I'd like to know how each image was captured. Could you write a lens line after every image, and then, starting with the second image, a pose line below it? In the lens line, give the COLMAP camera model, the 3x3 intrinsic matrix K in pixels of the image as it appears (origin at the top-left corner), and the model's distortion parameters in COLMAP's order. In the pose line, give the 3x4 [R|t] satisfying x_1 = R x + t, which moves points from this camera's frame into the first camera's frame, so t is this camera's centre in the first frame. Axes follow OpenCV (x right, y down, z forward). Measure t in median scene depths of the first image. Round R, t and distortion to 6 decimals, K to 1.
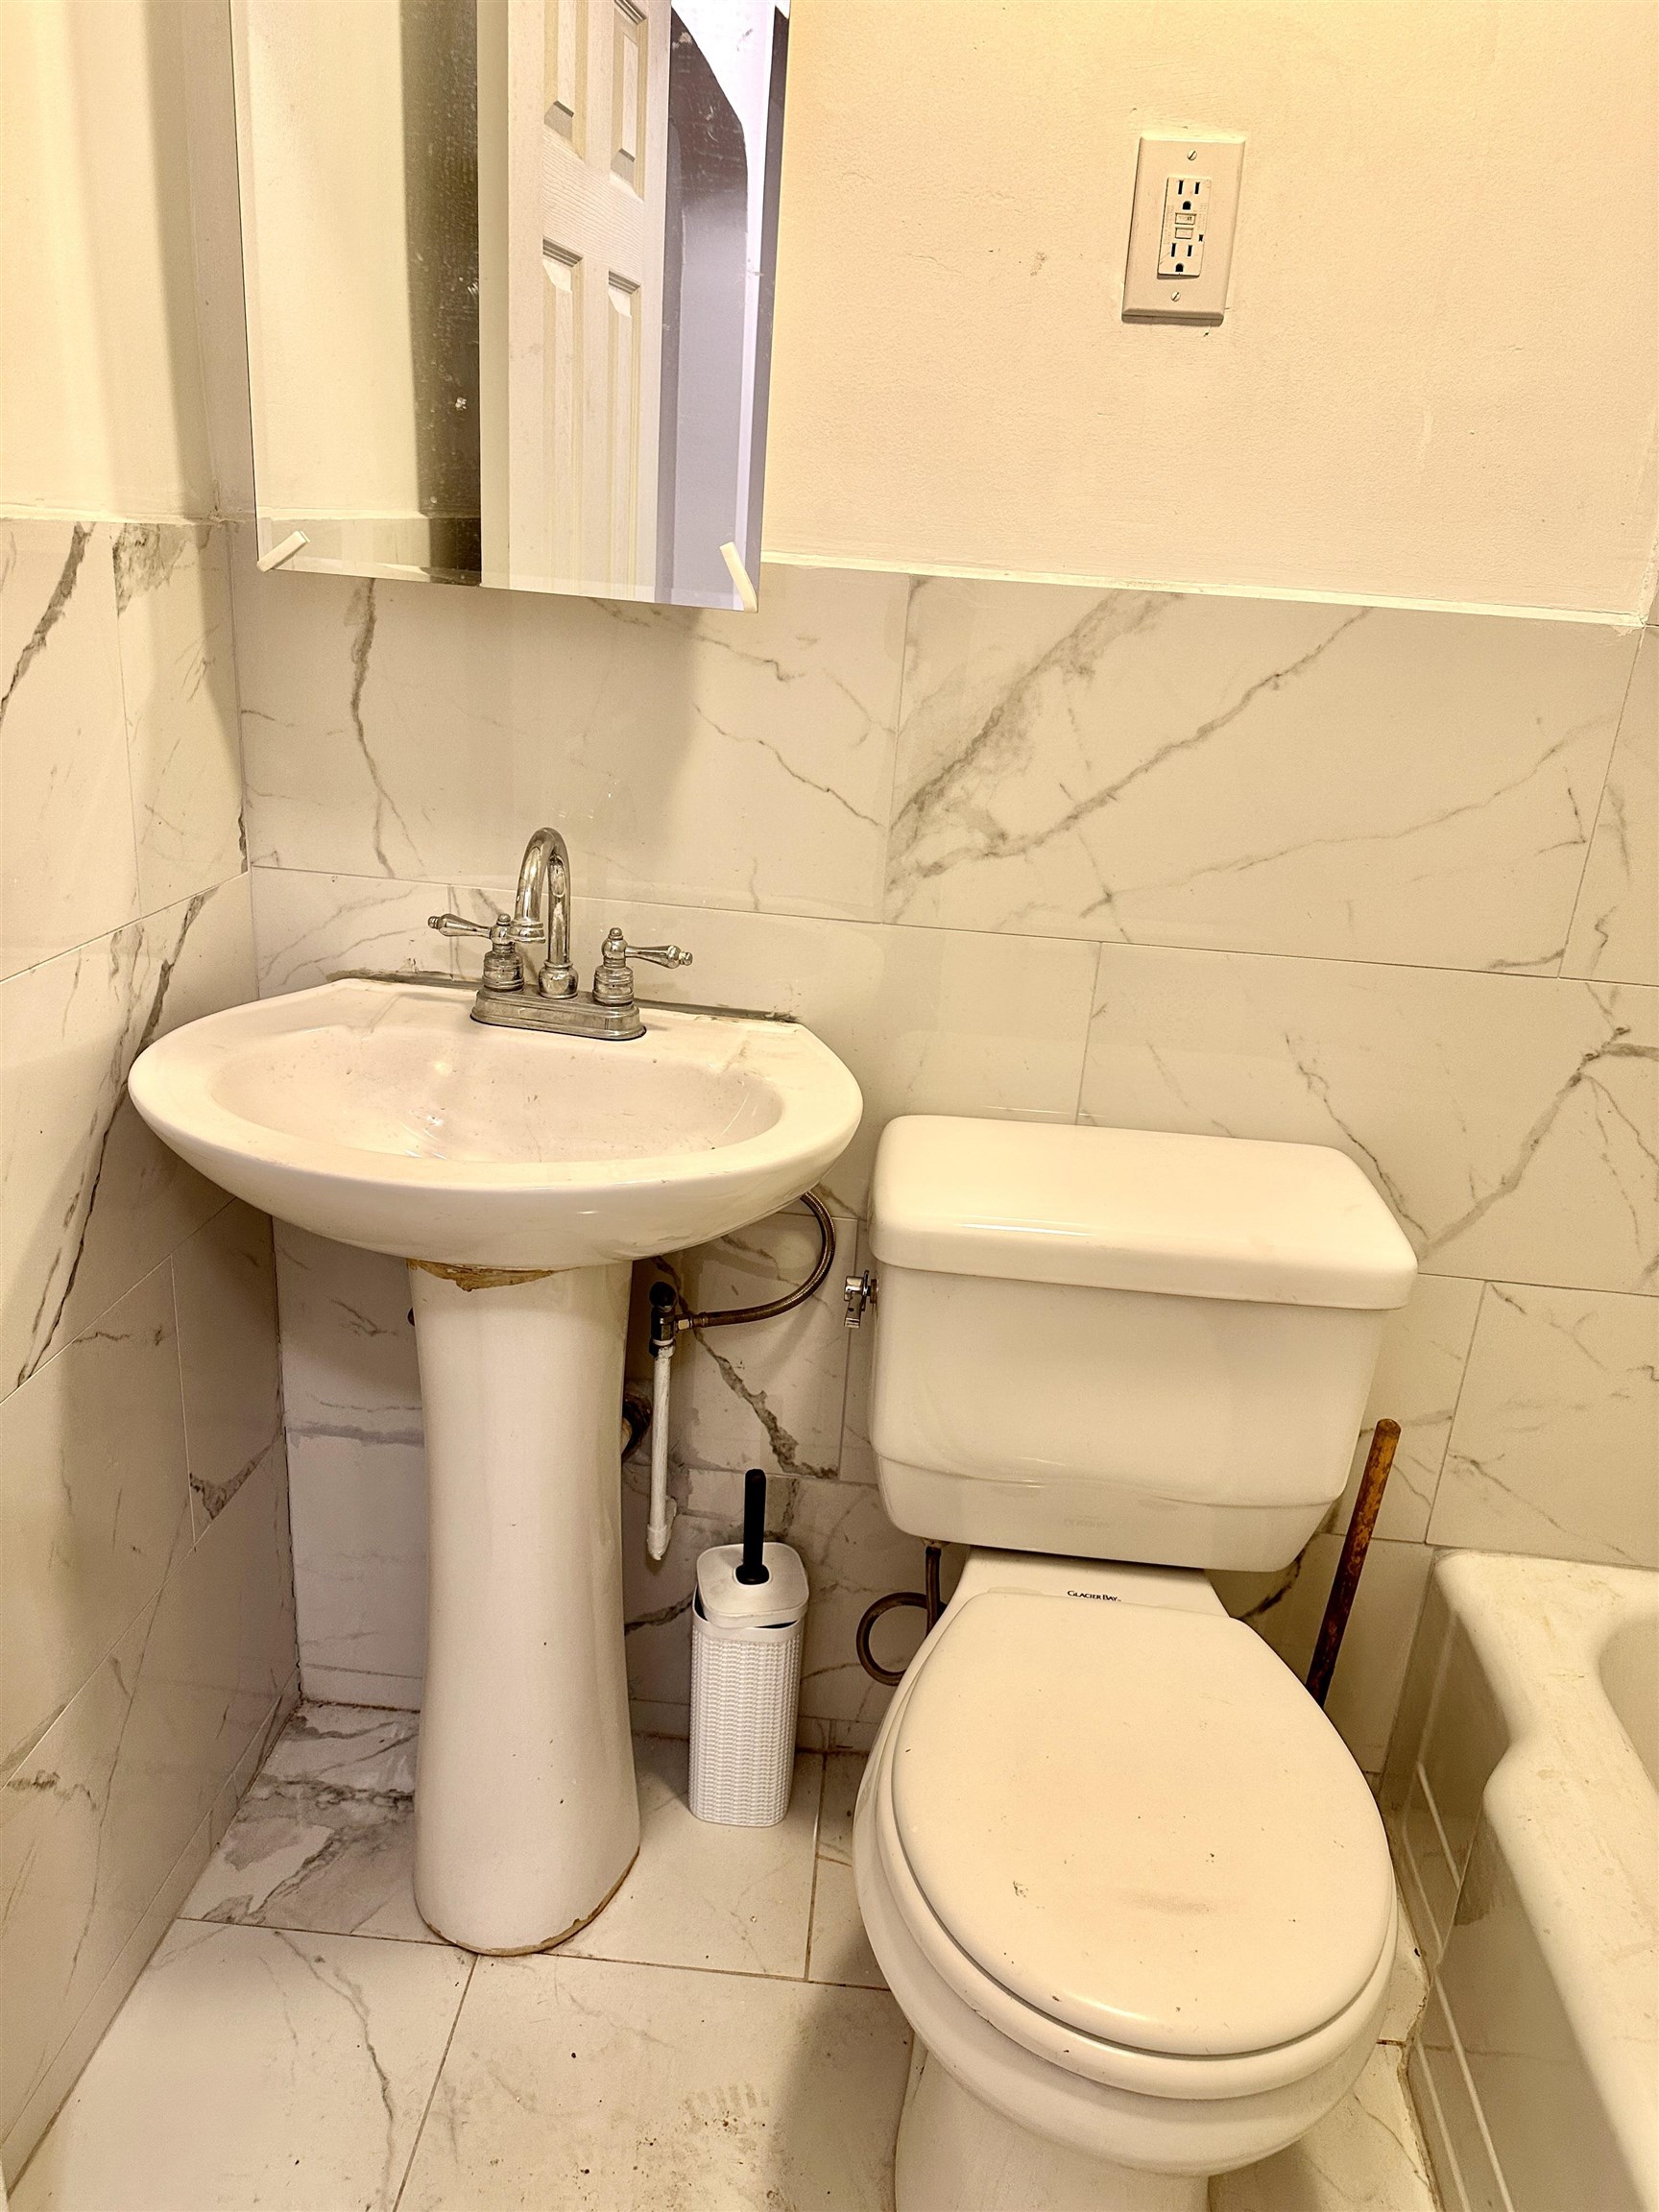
lens RADIAL K [[1617.8, 0, 828.4], [0, 1617.8, 1144.6], [0, 0, 1]] dist [0.121561, -0.178390]
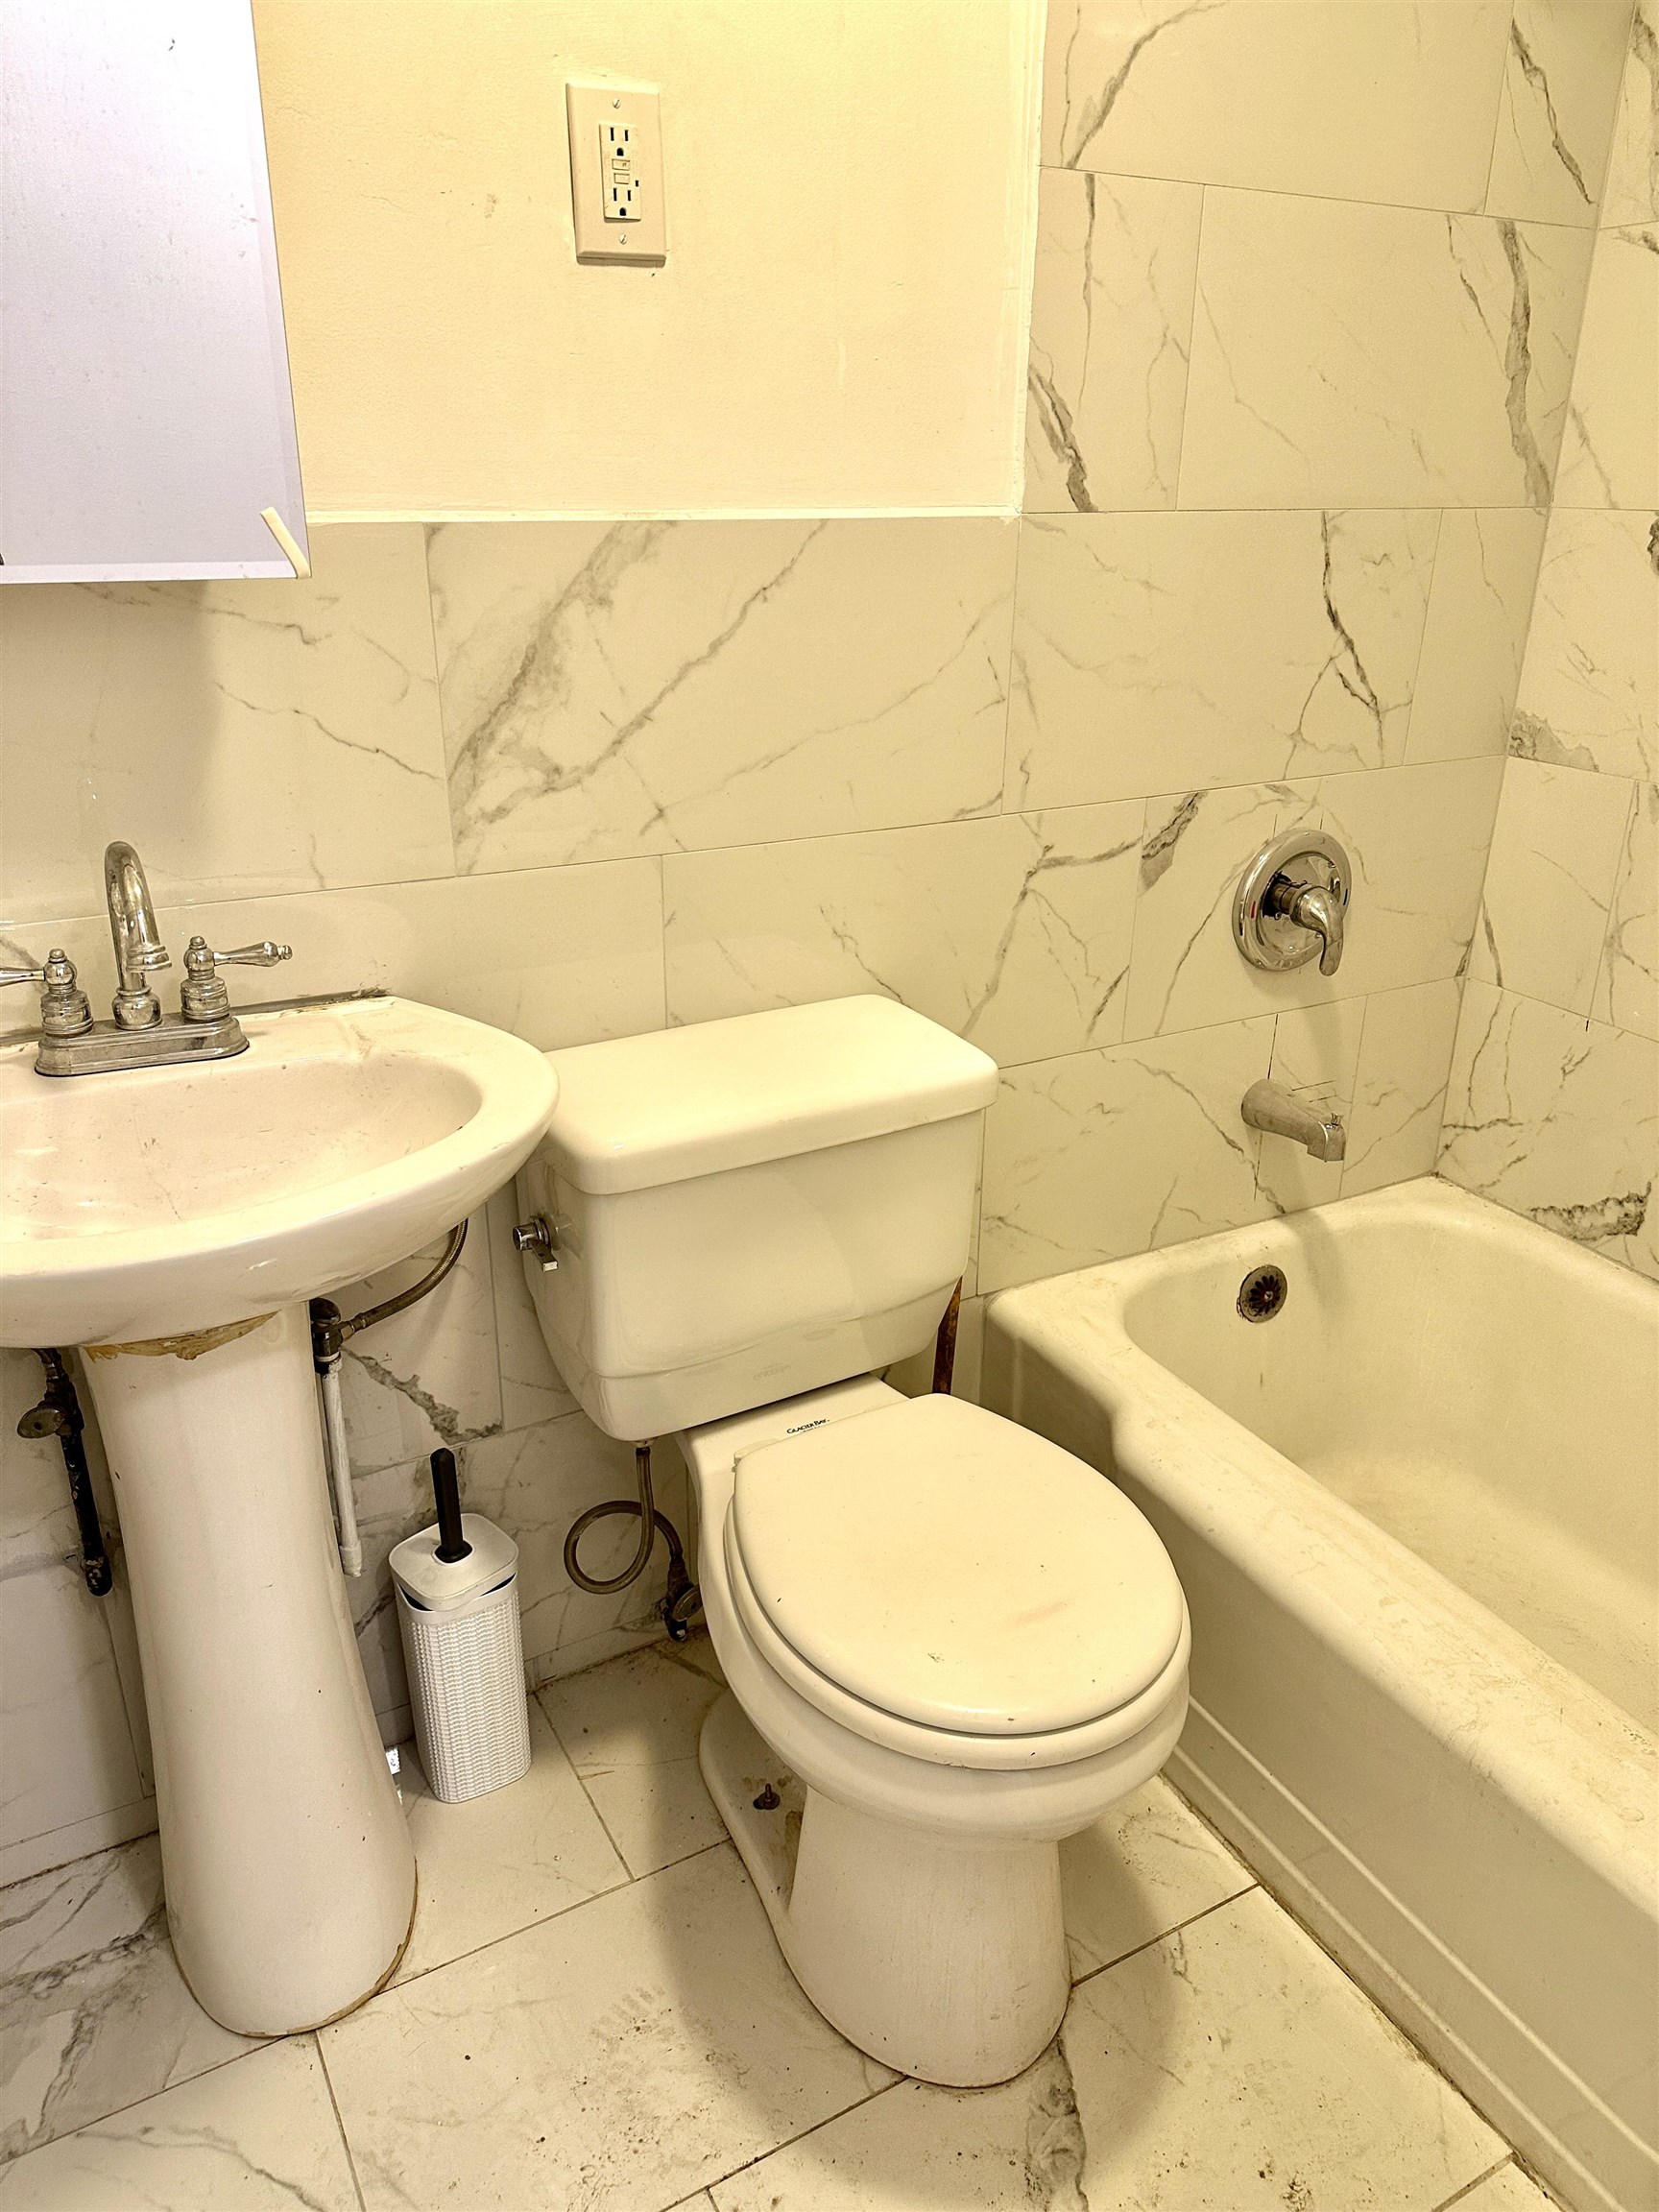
lens RADIAL K [[1623.5, 0, 832.7], [0, 1623.5, 1151.1], [0, 0, 1]] dist [0.078942, -0.096363]
pose [[0.822722, -0.278998, 0.495266, -0.325592], [0.248258, 0.960137, 0.128475, -0.047238], [-0.511367, 0.017254, 0.859189, 0.026425]]
